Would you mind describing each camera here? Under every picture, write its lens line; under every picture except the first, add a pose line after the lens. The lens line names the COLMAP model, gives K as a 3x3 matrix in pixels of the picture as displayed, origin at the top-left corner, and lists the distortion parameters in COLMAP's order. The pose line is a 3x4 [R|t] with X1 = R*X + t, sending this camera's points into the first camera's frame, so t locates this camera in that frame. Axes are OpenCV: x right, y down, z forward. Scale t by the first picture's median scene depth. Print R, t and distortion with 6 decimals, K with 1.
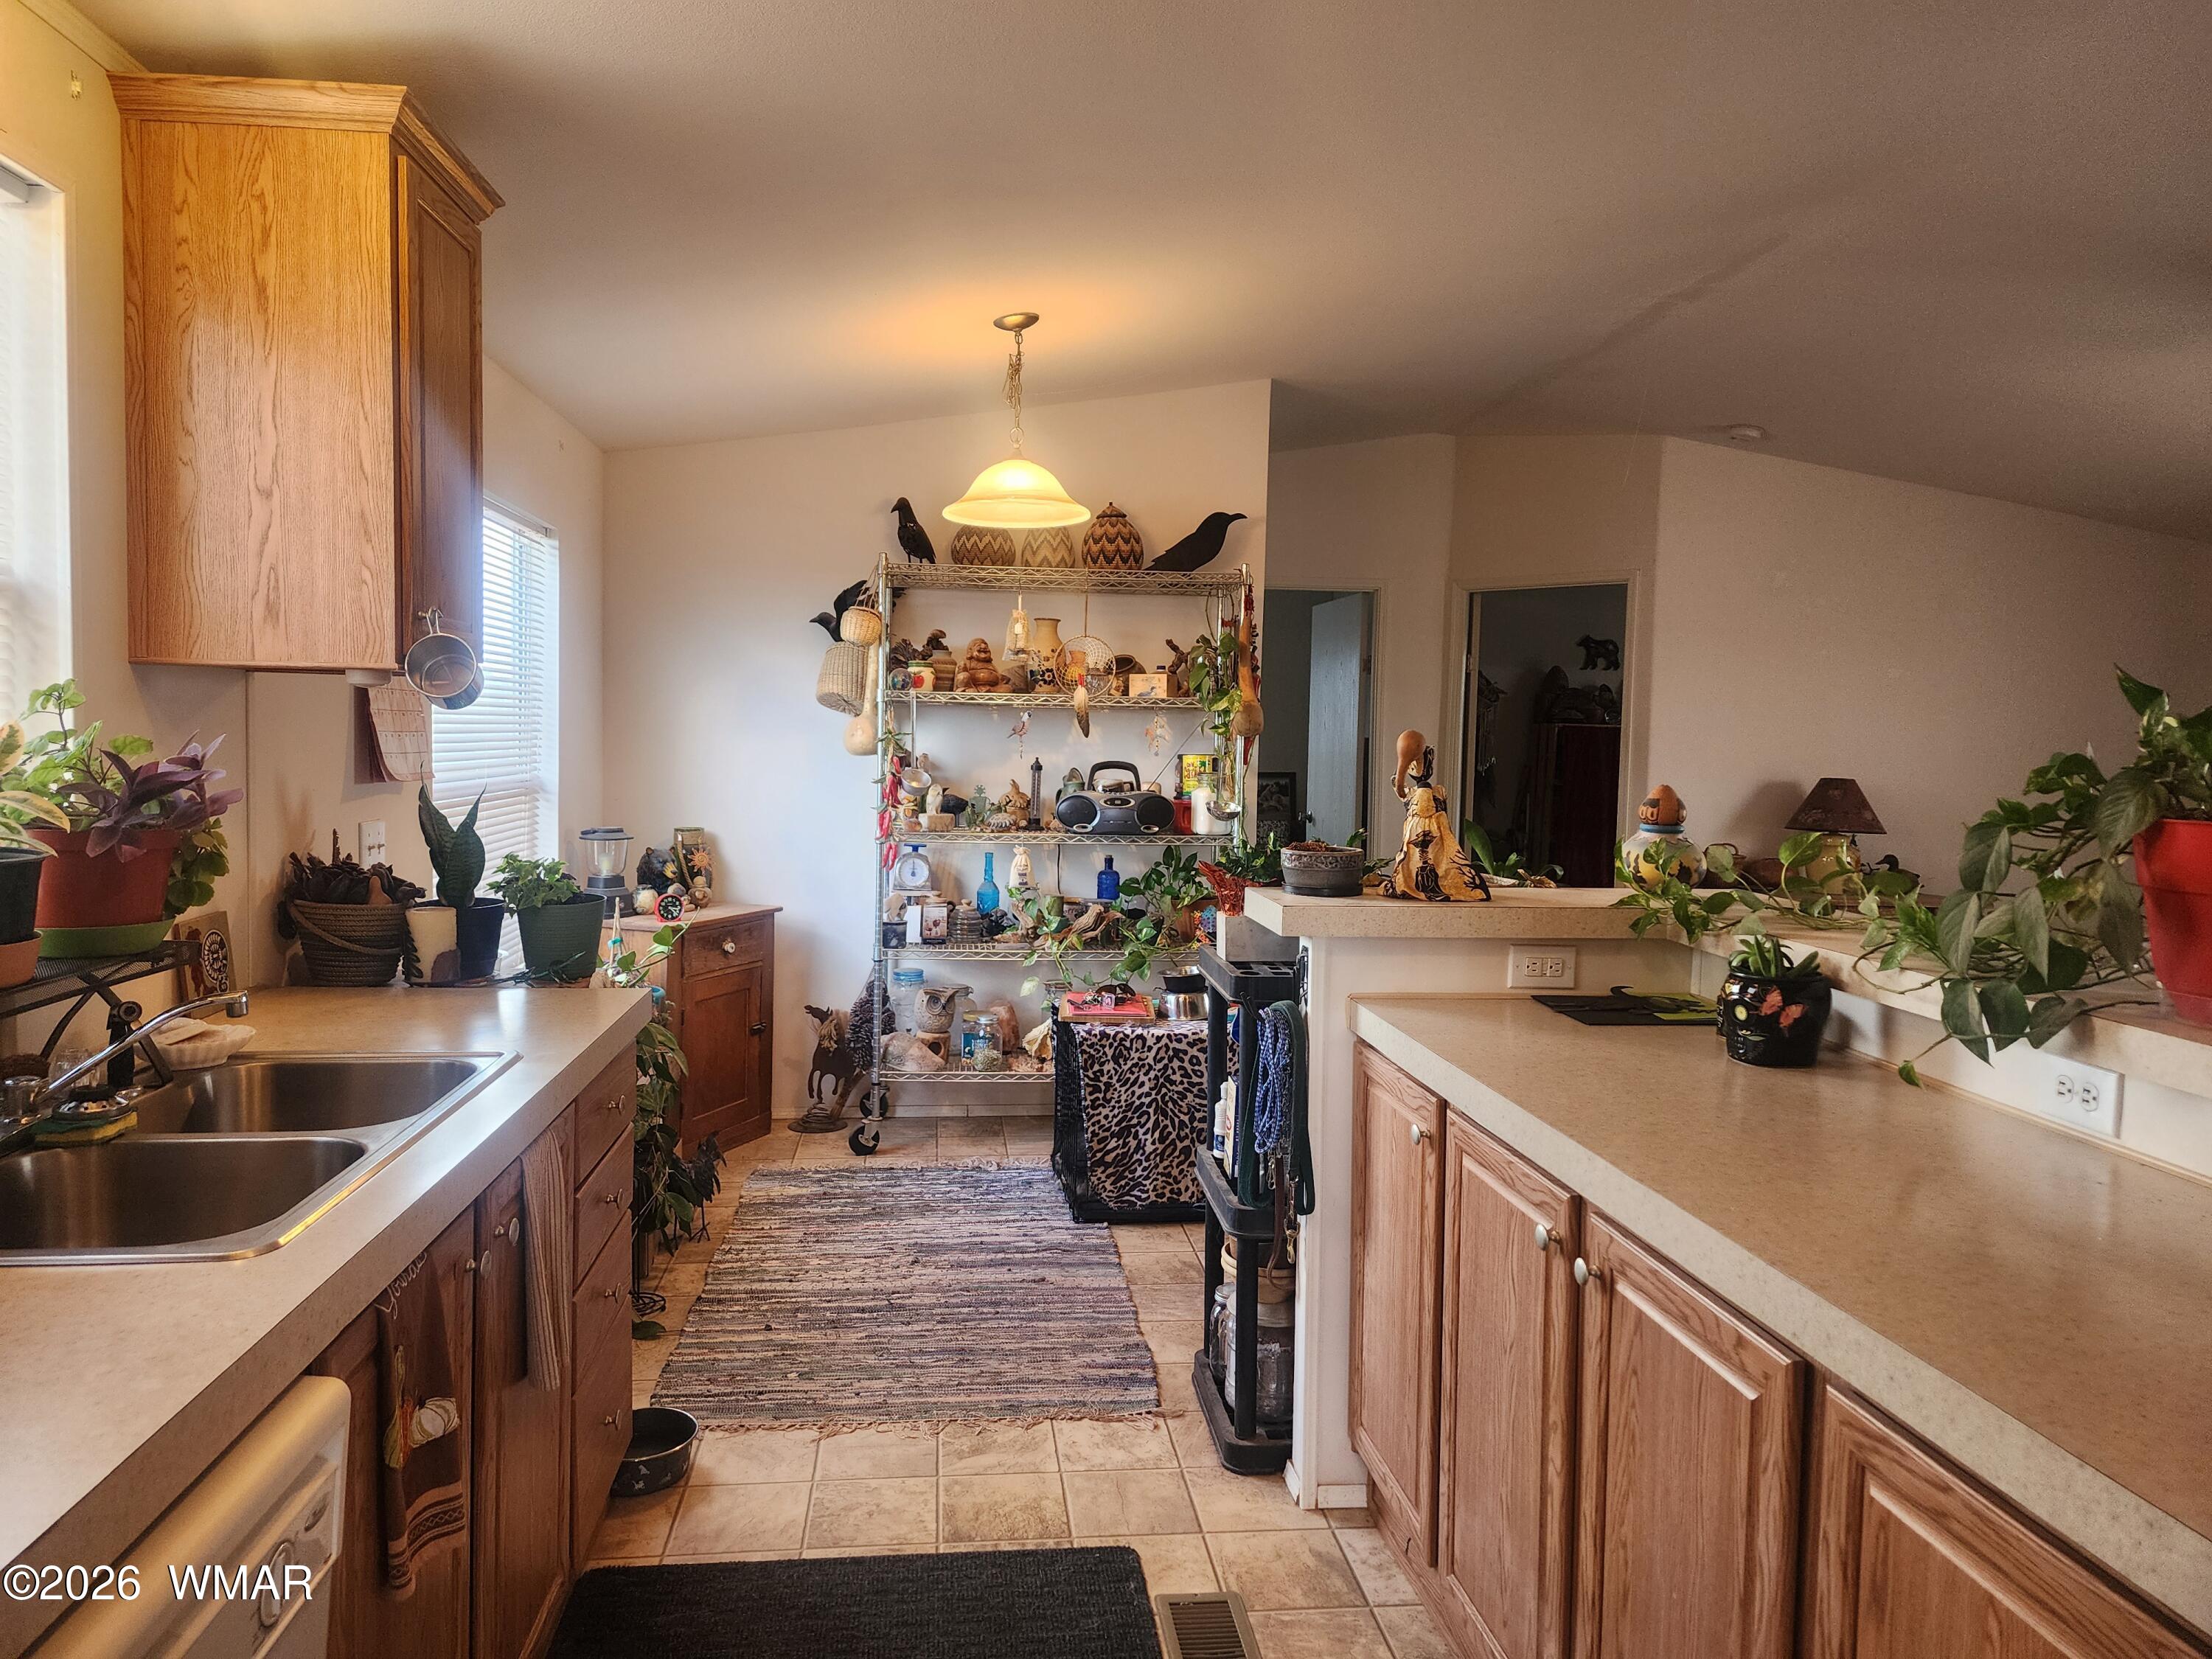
lens RADIAL K [[1482.9, 0, 1118.1], [0, 1482.9, 813.7], [0, 0, 1]] dist [0.066098, -0.051780]
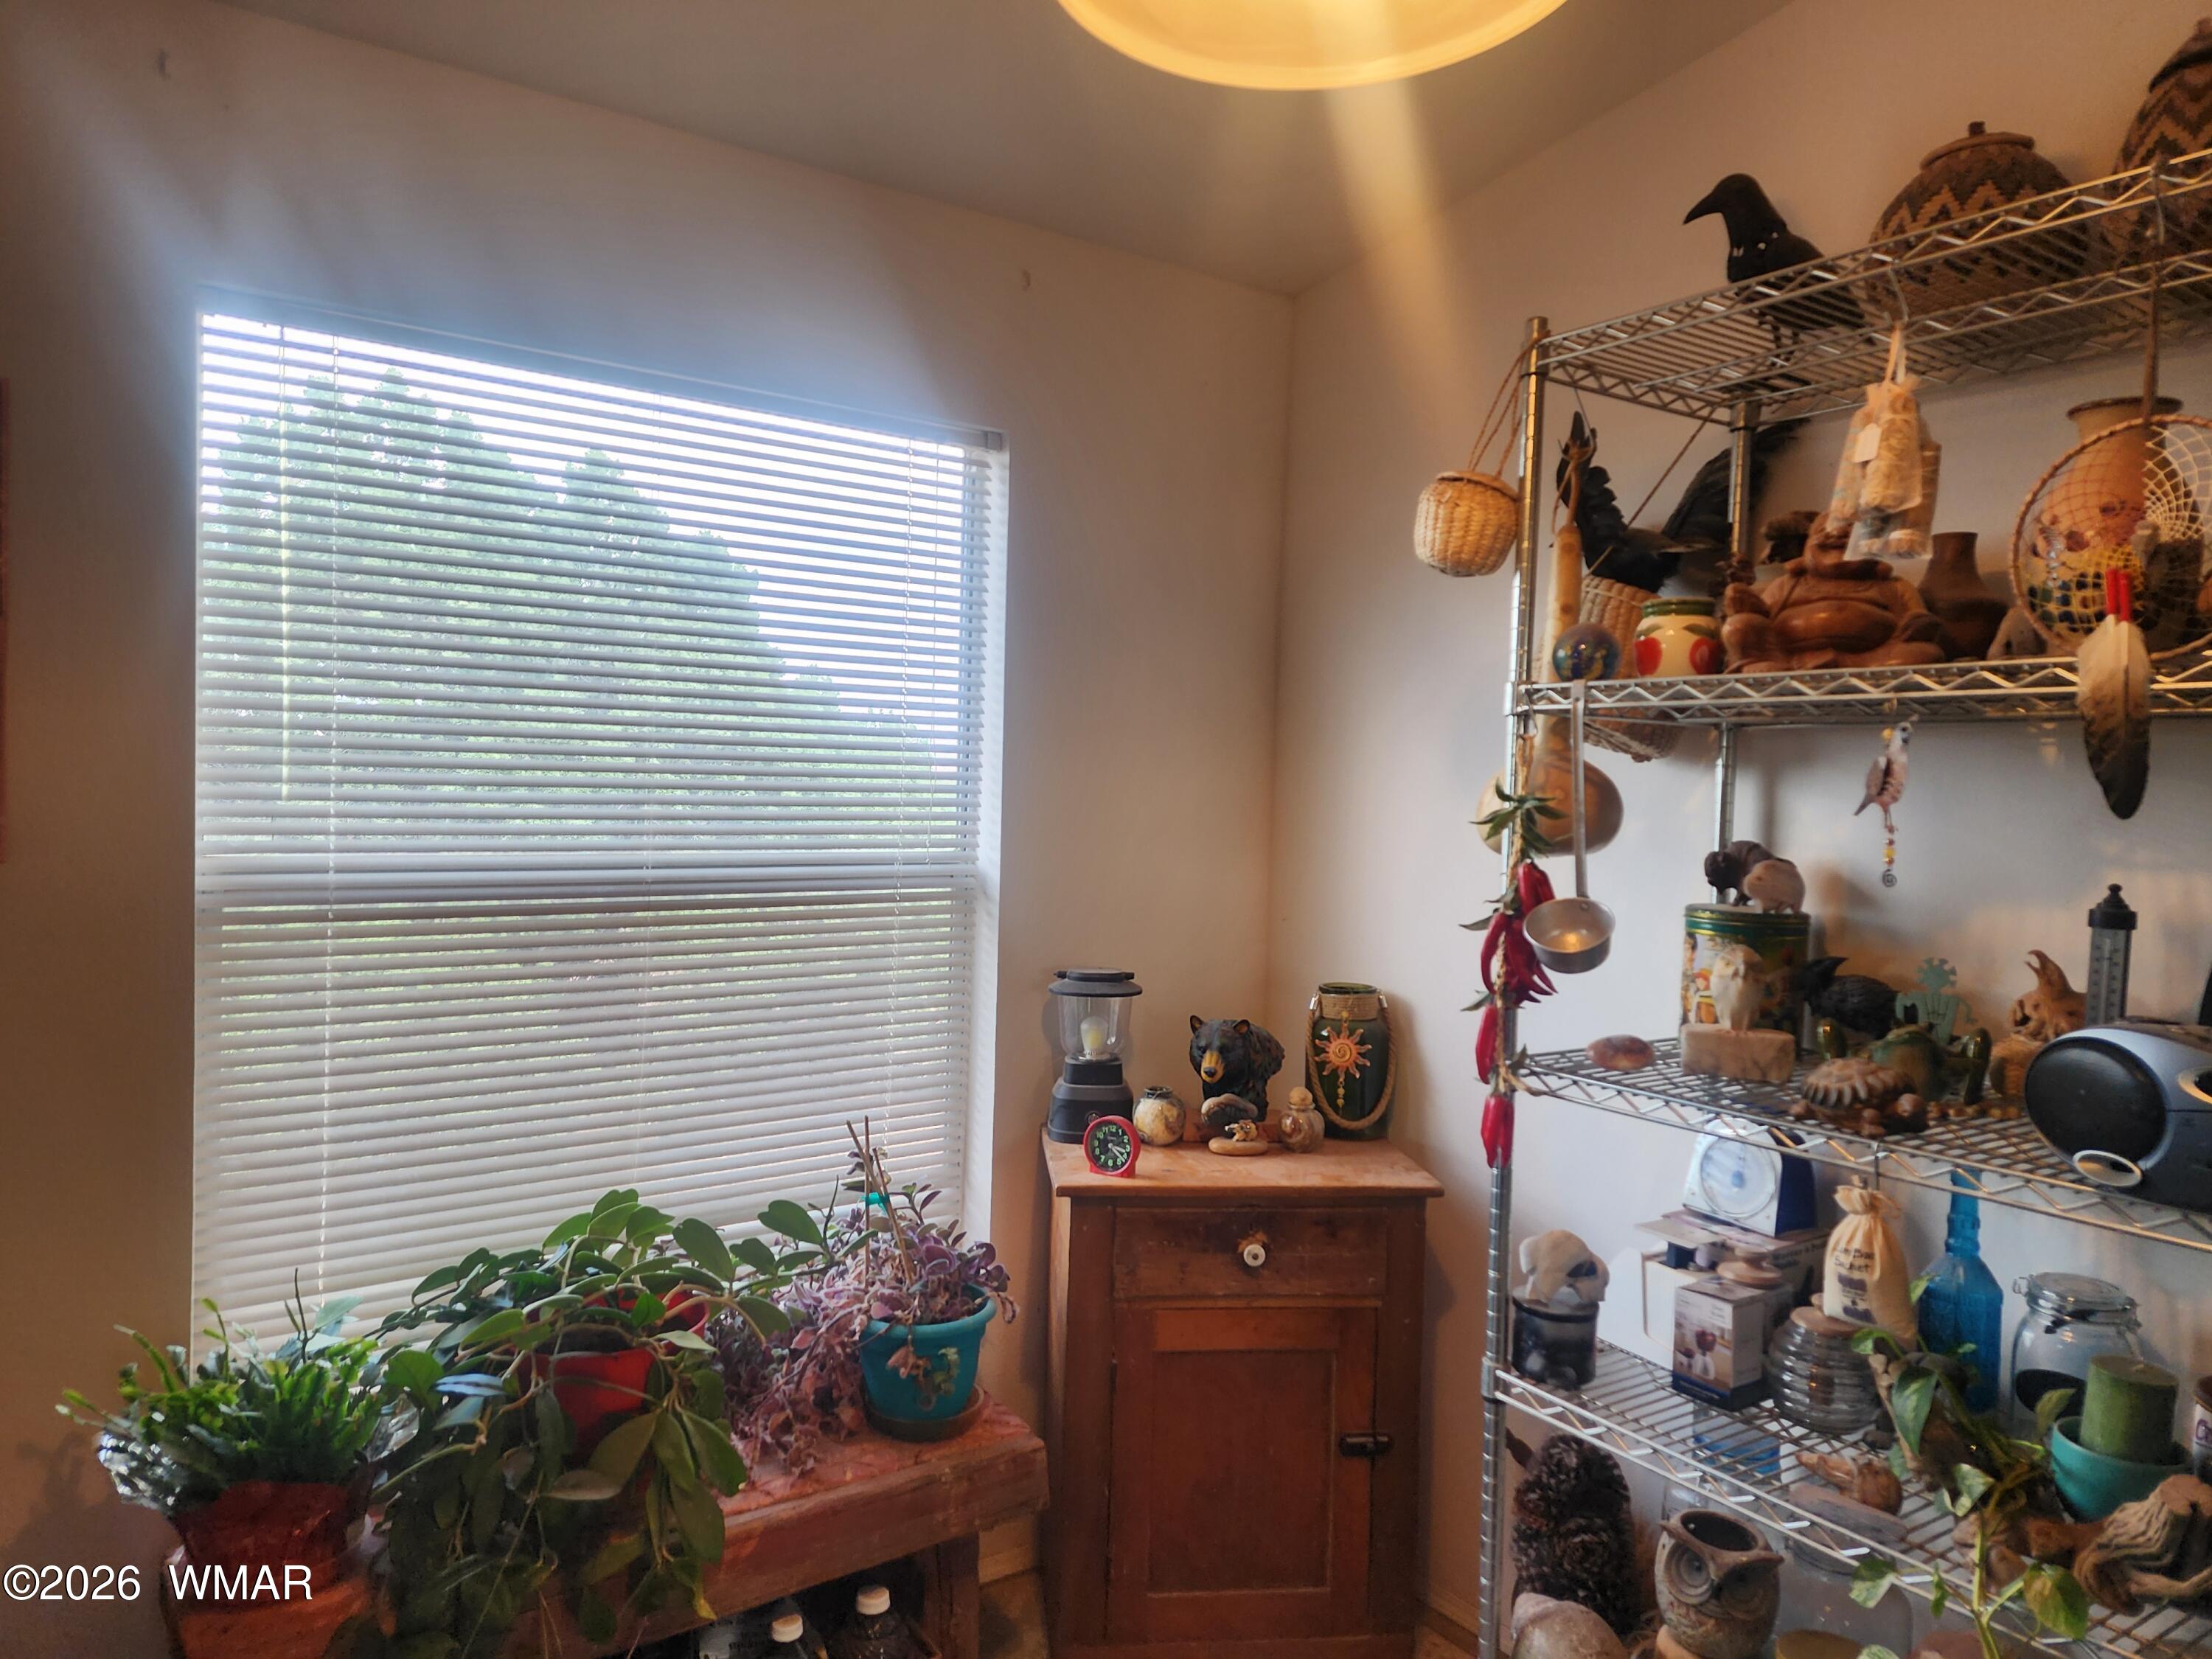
lens RADIAL K [[1482.9, 0, 1097.3], [0, 1482.9, 829.4], [0, 0, 1]] dist [0.066098, -0.051780]
pose [[0.461751, 0.020835, -0.886765, 0.223838], [-0.060710, 0.998122, -0.008161, -0.063923], [0.884929, 0.057604, 0.462149, 1.270440]]
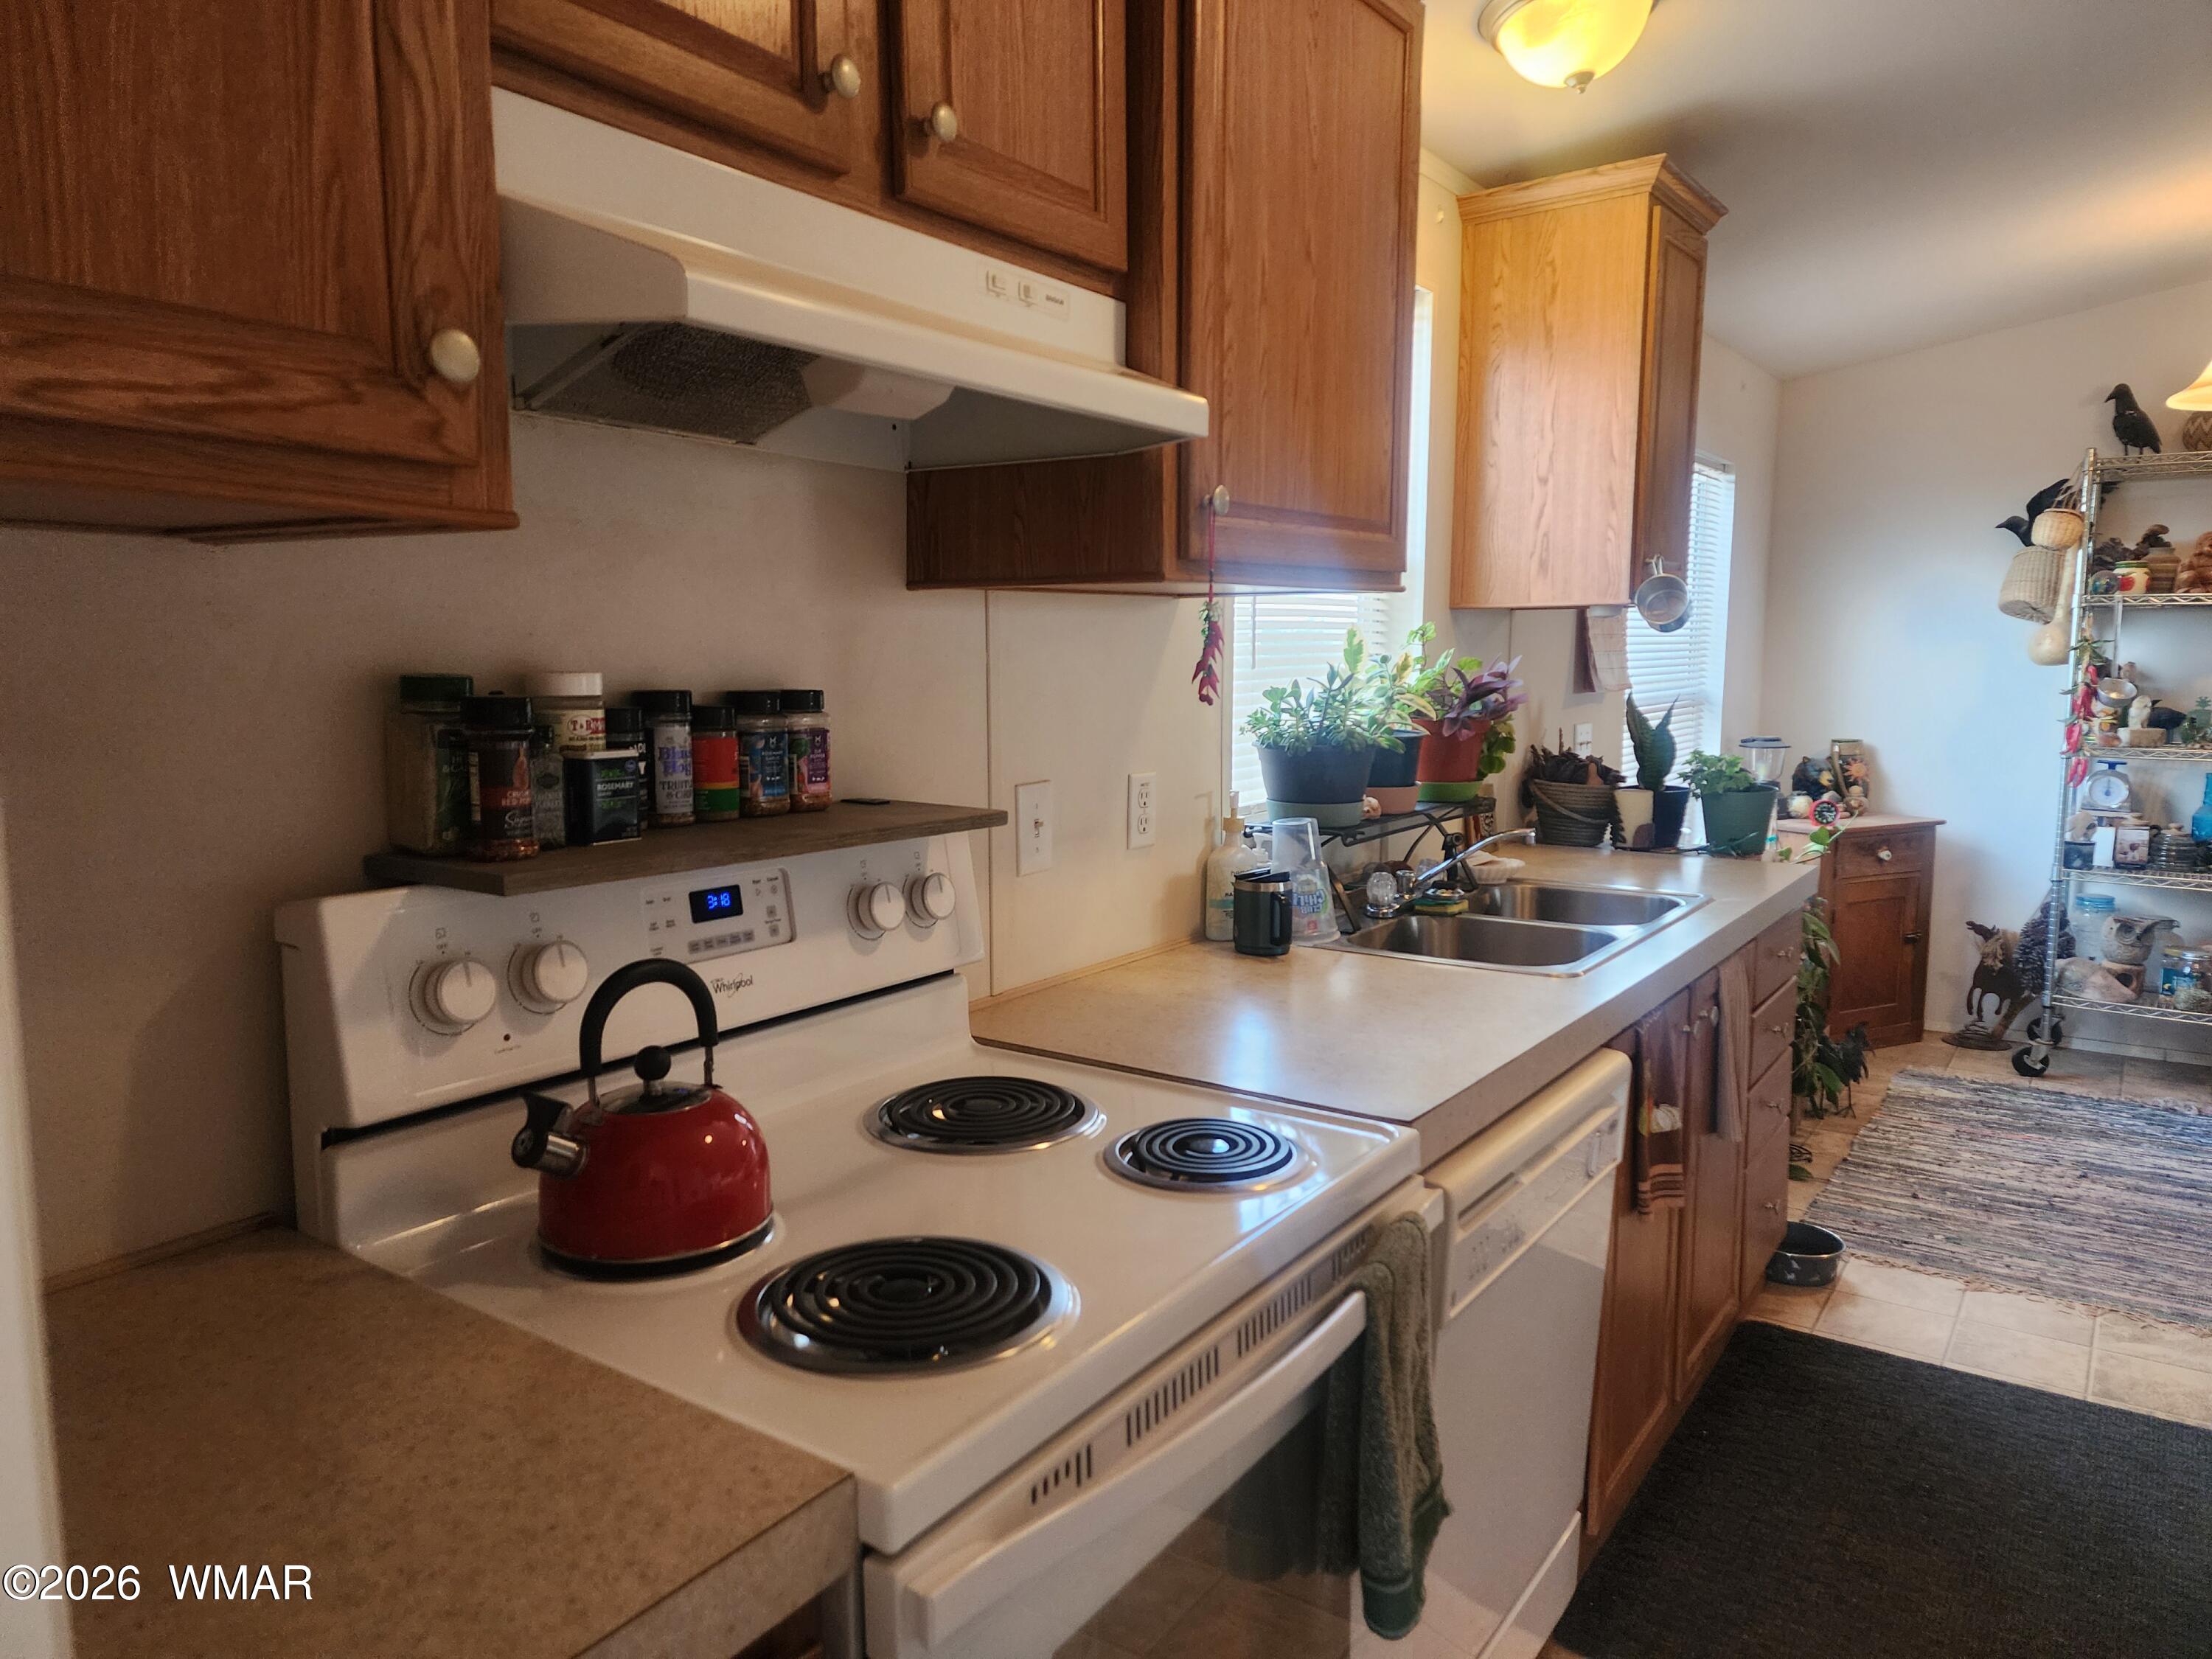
lens RADIAL K [[1482.9, 0, 1073.6], [0, 1482.9, 821.3], [0, 0, 1]] dist [0.066098, -0.051780]
pose [[0.733626, 0.055769, -0.677261, 0.053476], [-0.016535, 0.997797, 0.064253, 0.015185], [0.679352, -0.035939, 0.732932, -0.247313]]
